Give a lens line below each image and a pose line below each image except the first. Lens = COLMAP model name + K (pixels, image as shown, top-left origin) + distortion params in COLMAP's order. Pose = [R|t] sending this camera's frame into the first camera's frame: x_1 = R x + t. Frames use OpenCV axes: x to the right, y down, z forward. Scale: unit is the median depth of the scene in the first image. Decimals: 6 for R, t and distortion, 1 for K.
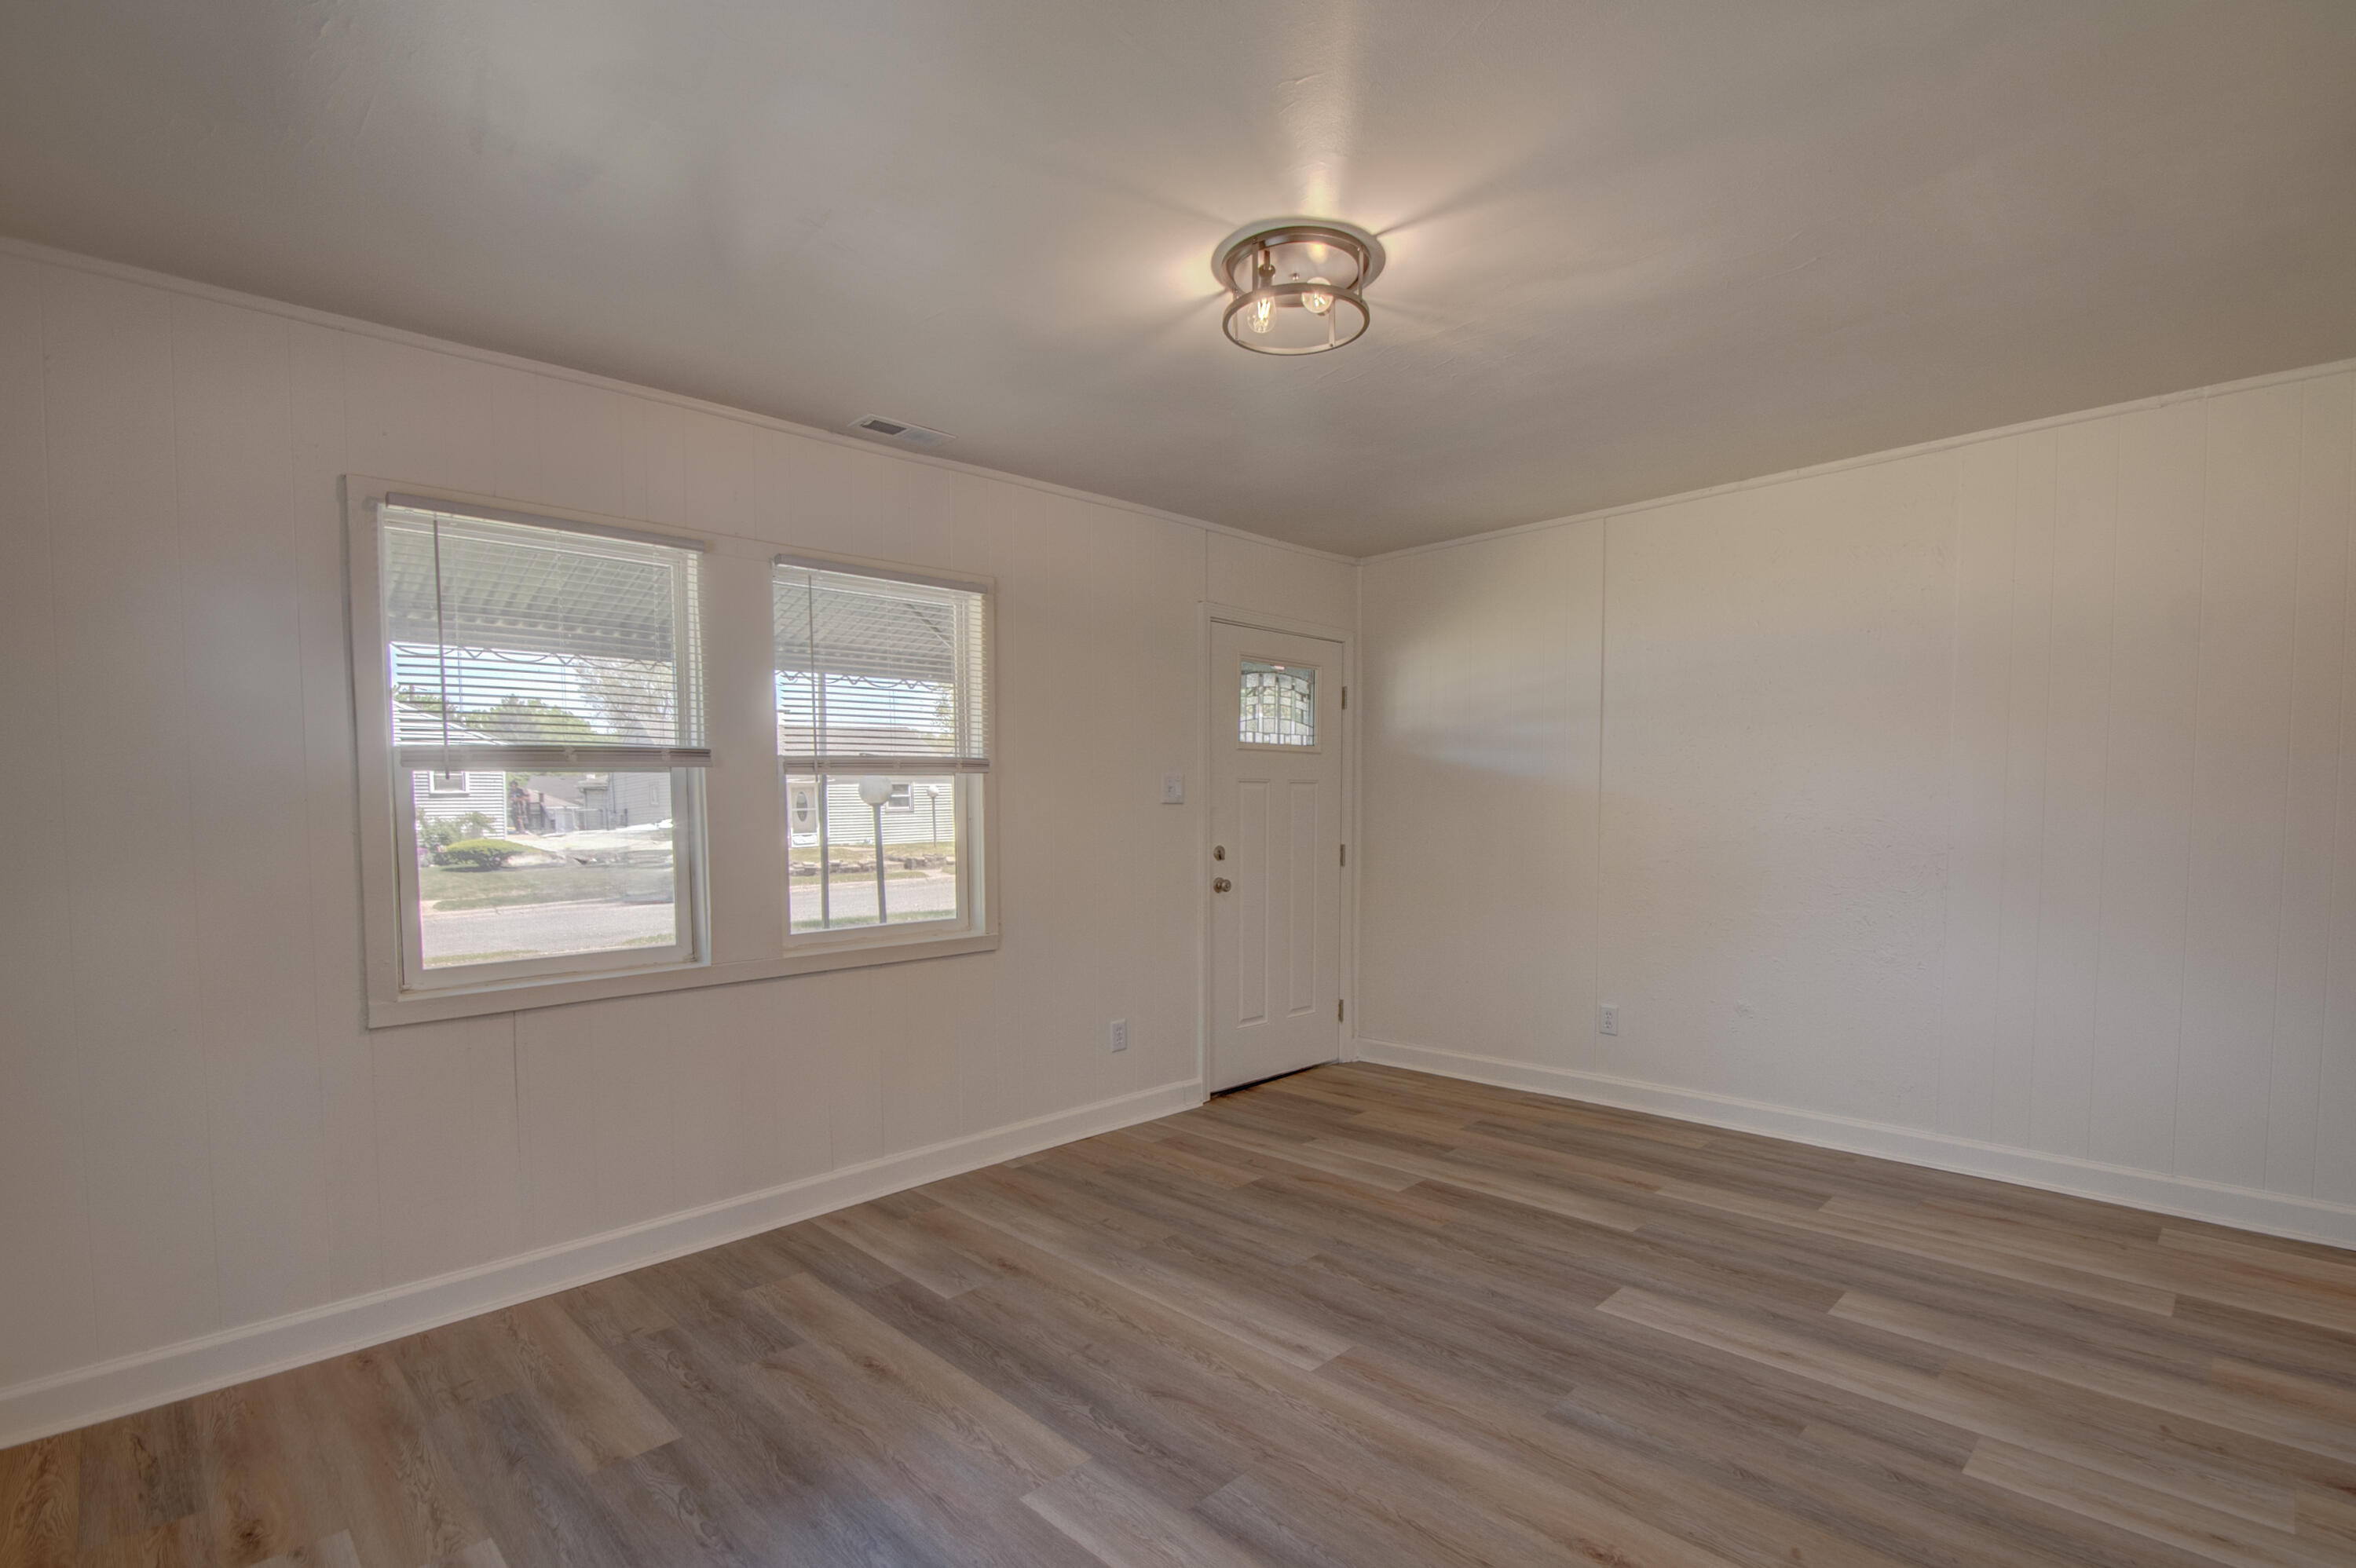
lens RADIAL K [[1080.4, 0, 1185.4], [0, 1080.4, 847.9], [0, 0, 1]] dist [-0.002848, -0.000233]
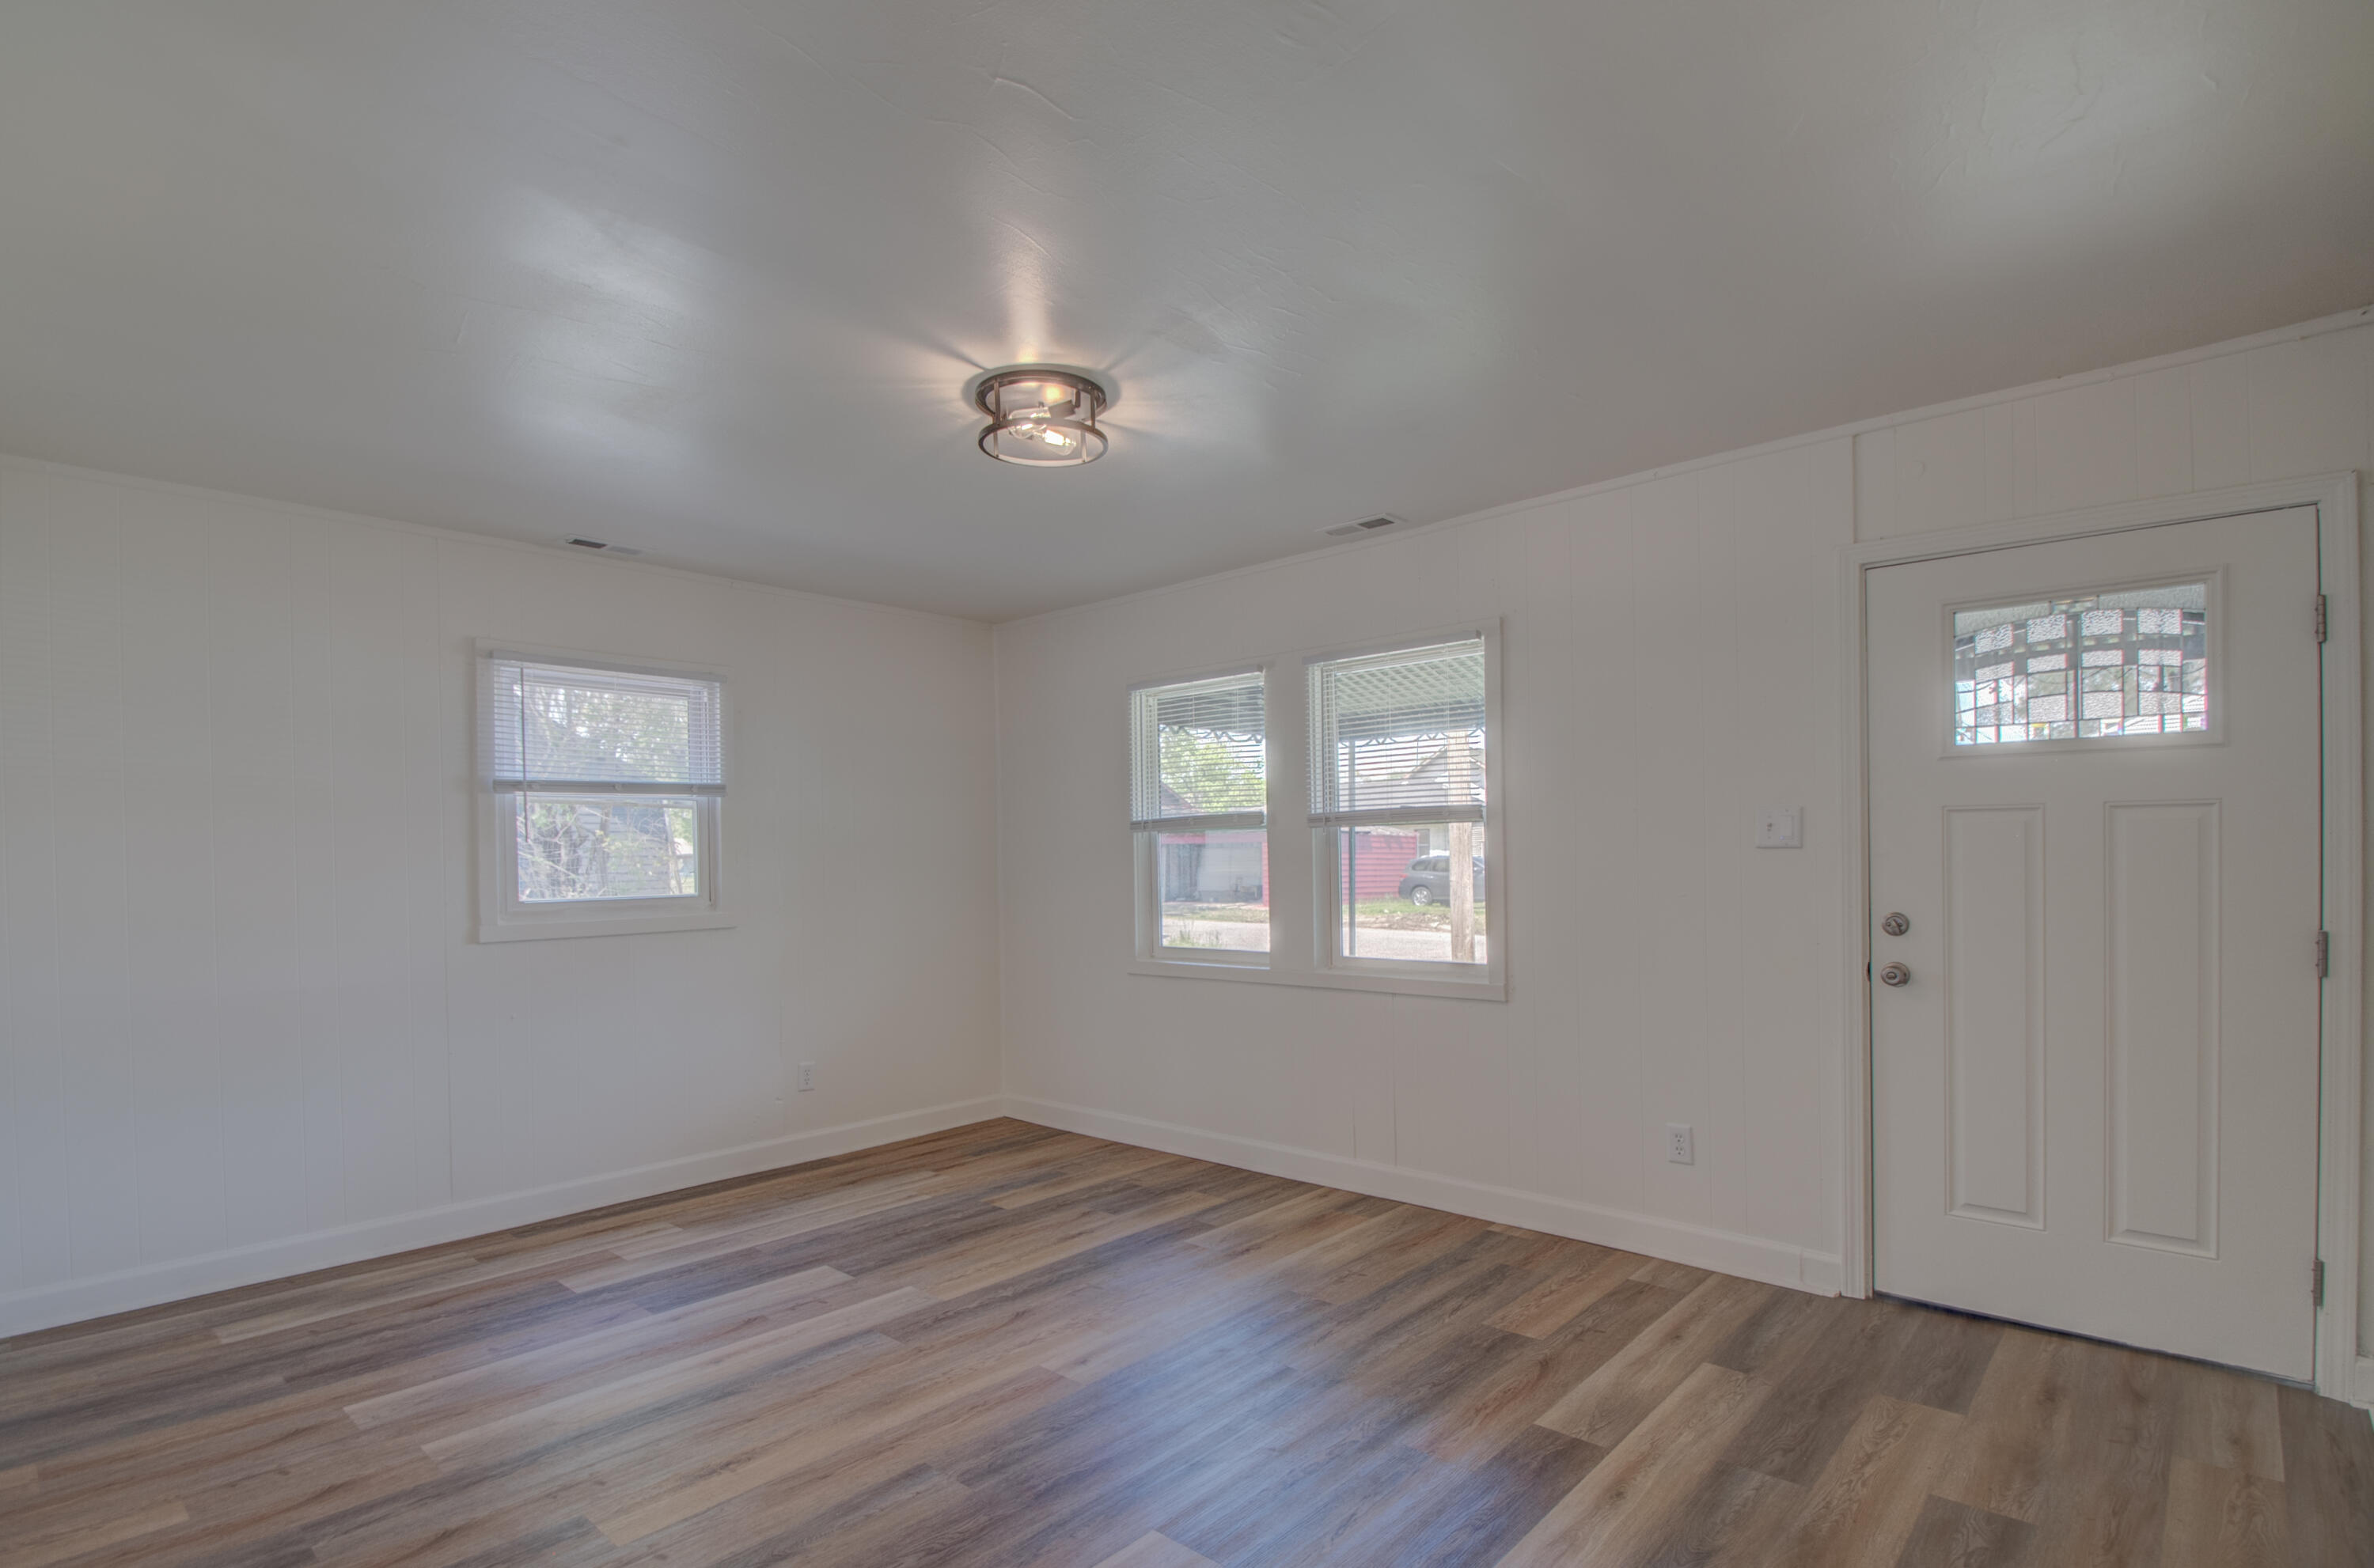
lens RADIAL K [[1125.1, 0, 1235.9], [0, 1125.1, 845.1], [0, 0, 1]] dist [-0.015082, -0.000144]
pose [[0.097407, 0.004258, -0.995236, 0.965104], [-0.027587, 0.999618, 0.001577, -0.047812], [0.994862, 0.027302, 0.097487, 0.800882]]
